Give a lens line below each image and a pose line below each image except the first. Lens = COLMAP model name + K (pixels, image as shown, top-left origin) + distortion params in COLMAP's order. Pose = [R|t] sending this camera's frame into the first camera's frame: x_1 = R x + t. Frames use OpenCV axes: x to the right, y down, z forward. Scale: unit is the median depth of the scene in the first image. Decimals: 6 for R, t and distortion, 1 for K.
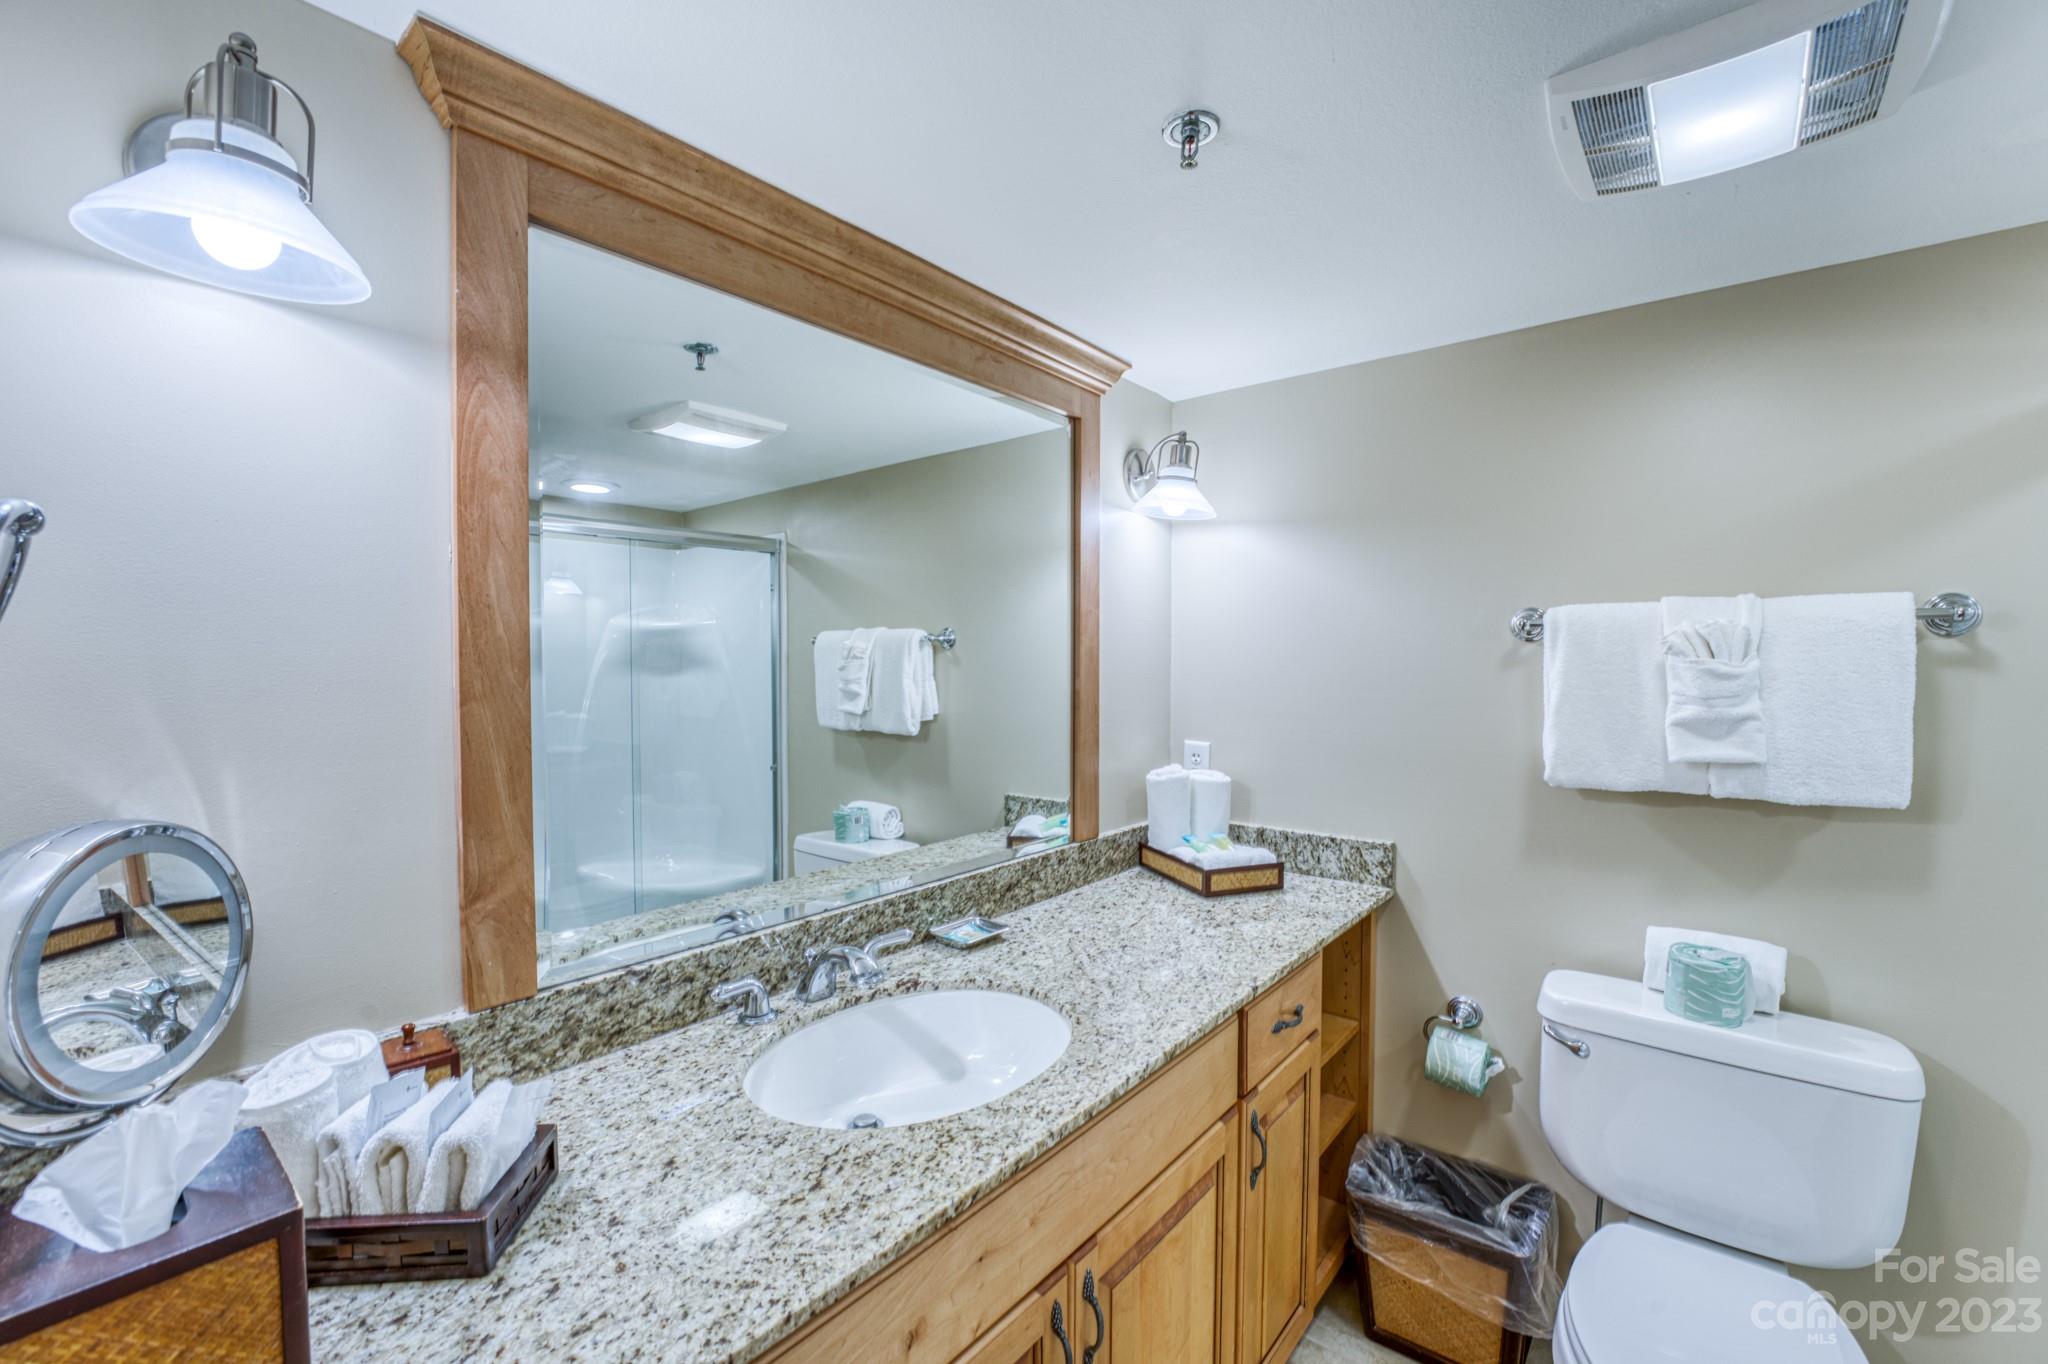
lens RADIAL K [[826.2, 0, 1021.6], [0, 826.2, 681.9], [0, 0, 1]] dist [-0.024107, 0.002210]
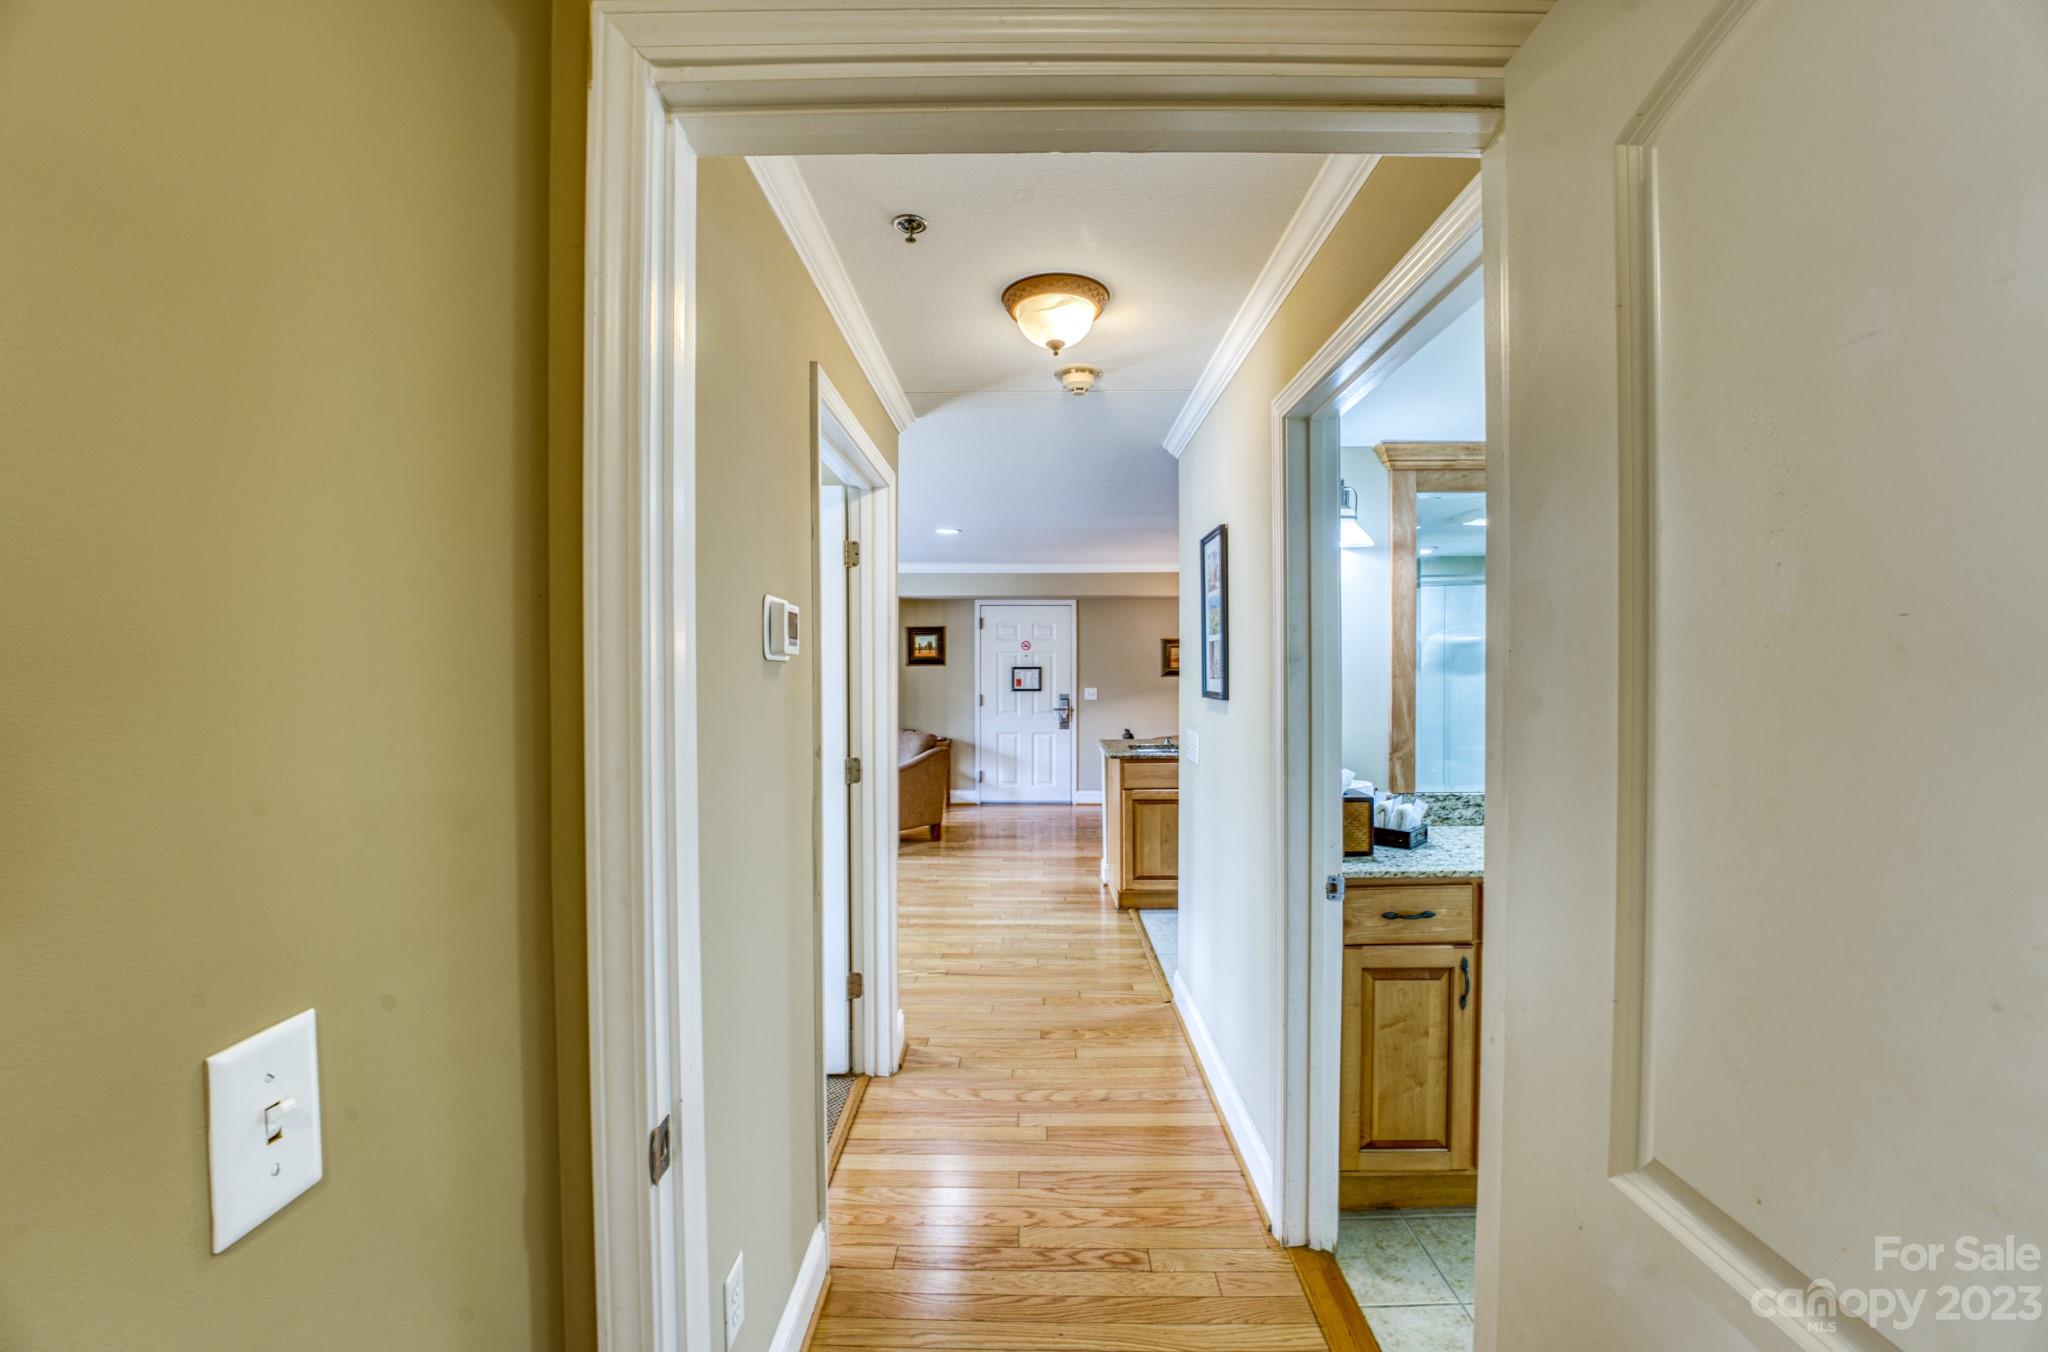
lens RADIAL K [[855.3, 0, 1033.6], [0, 855.3, 671.5], [0, 0, 1]] dist [-0.003601, -0.000070]
pose [[0.637464, 0.003755, -0.770471, 0.544910], [-0.019036, 0.999760, -0.010878, 0.042121], [0.770245, 0.021601, 0.637383, -1.264815]]
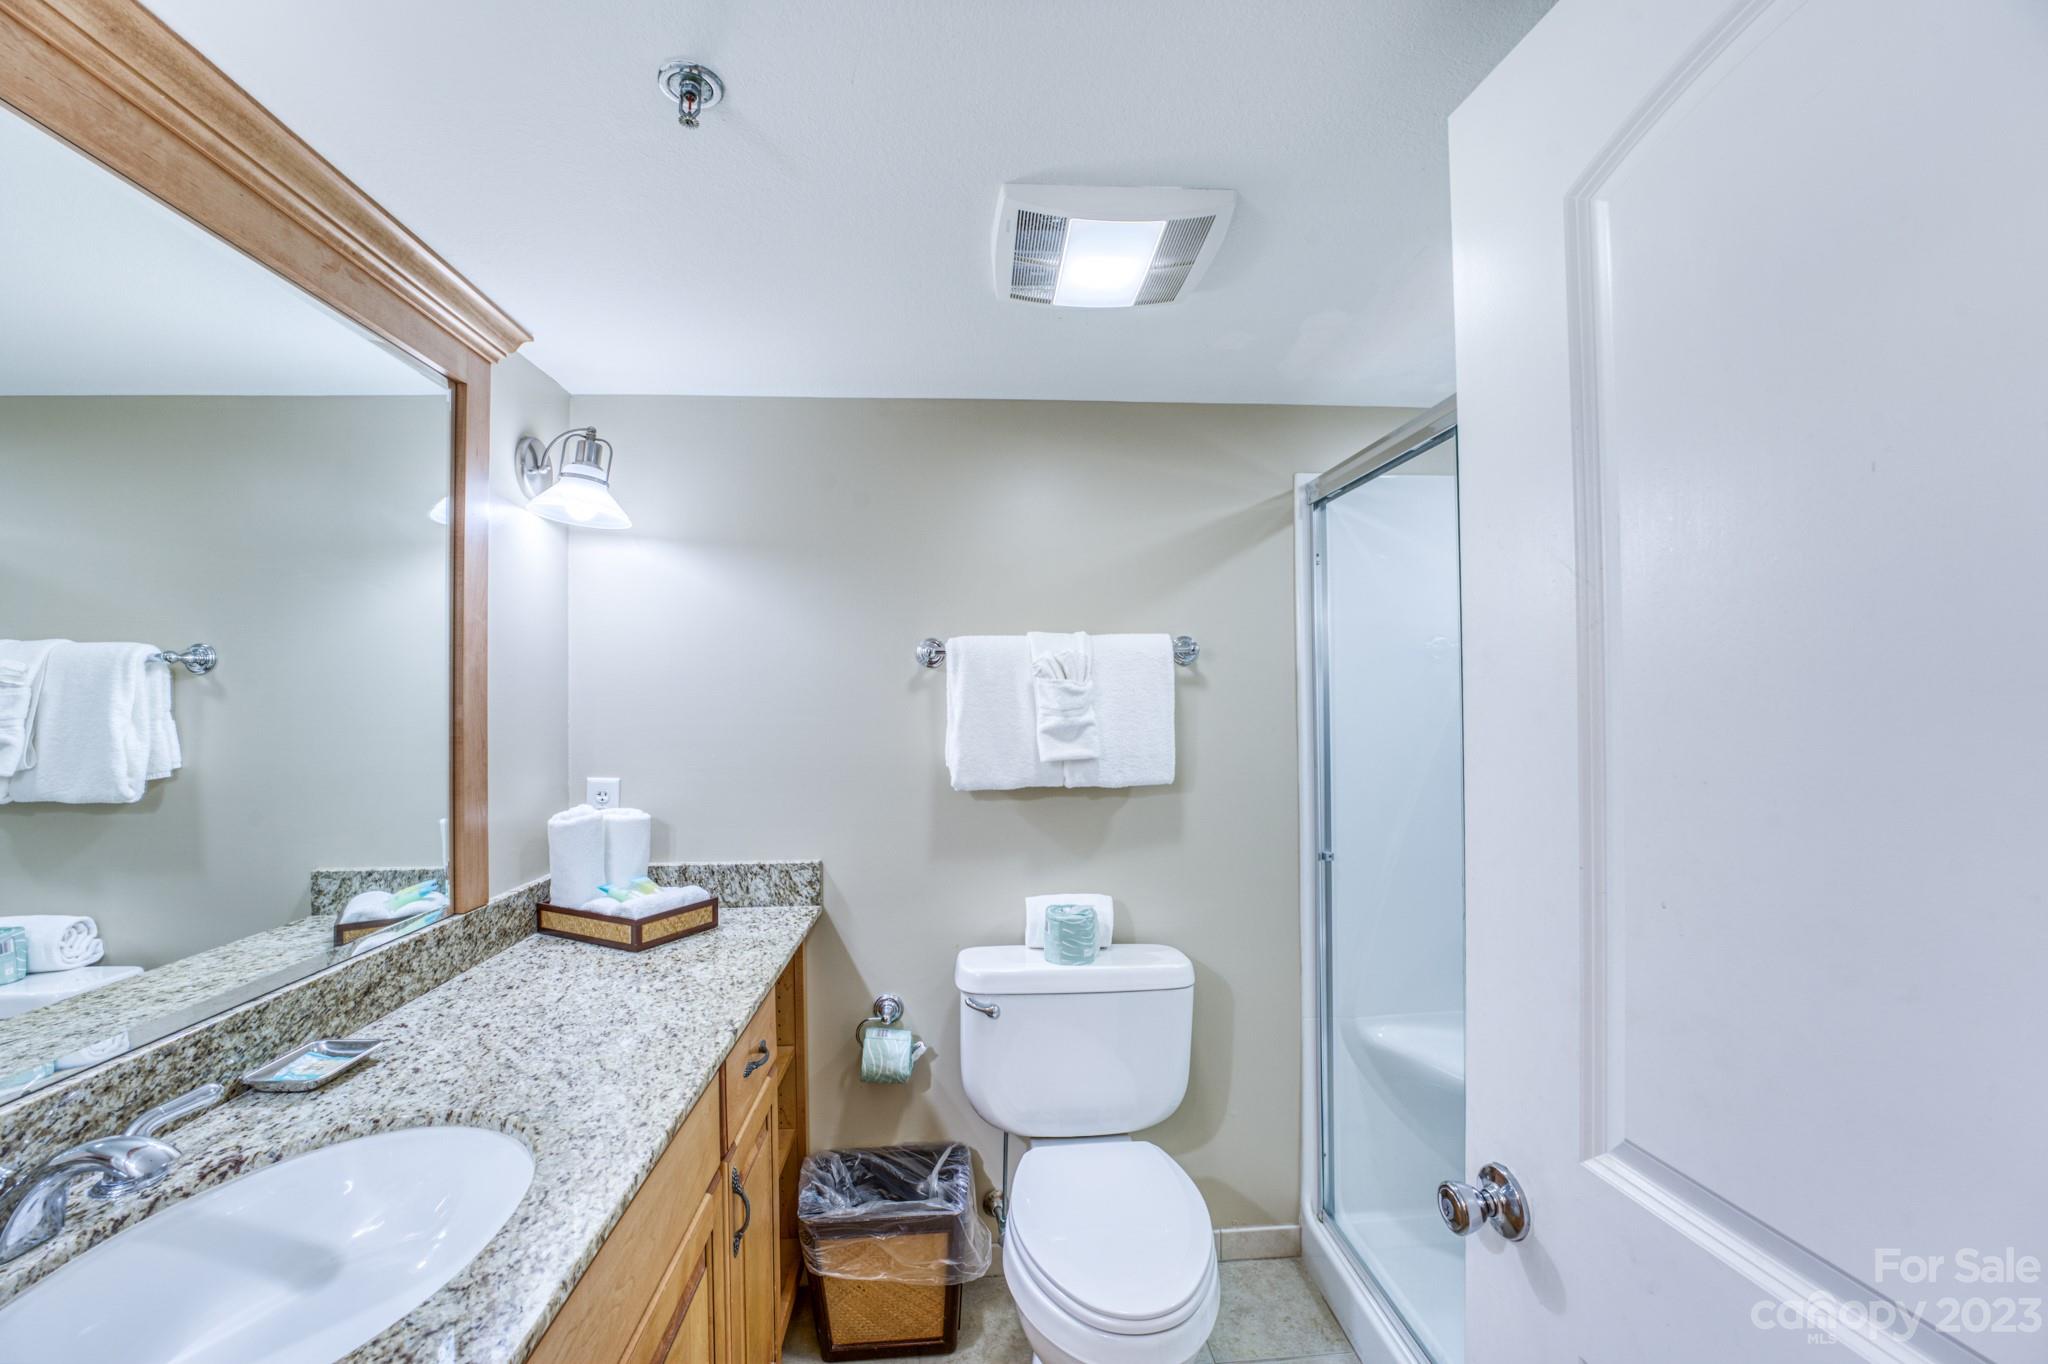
lens RADIAL K [[826.2, 0, 1012.7], [0, 826.2, 681.5], [0, 0, 1]] dist [-0.024107, 0.002210]
pose [[0.738268, 0.006523, 0.674475, -0.089003], [0.025448, 0.998972, -0.037516, 0.019435], [-0.674027, 0.044861, 0.737343, 0.079011]]
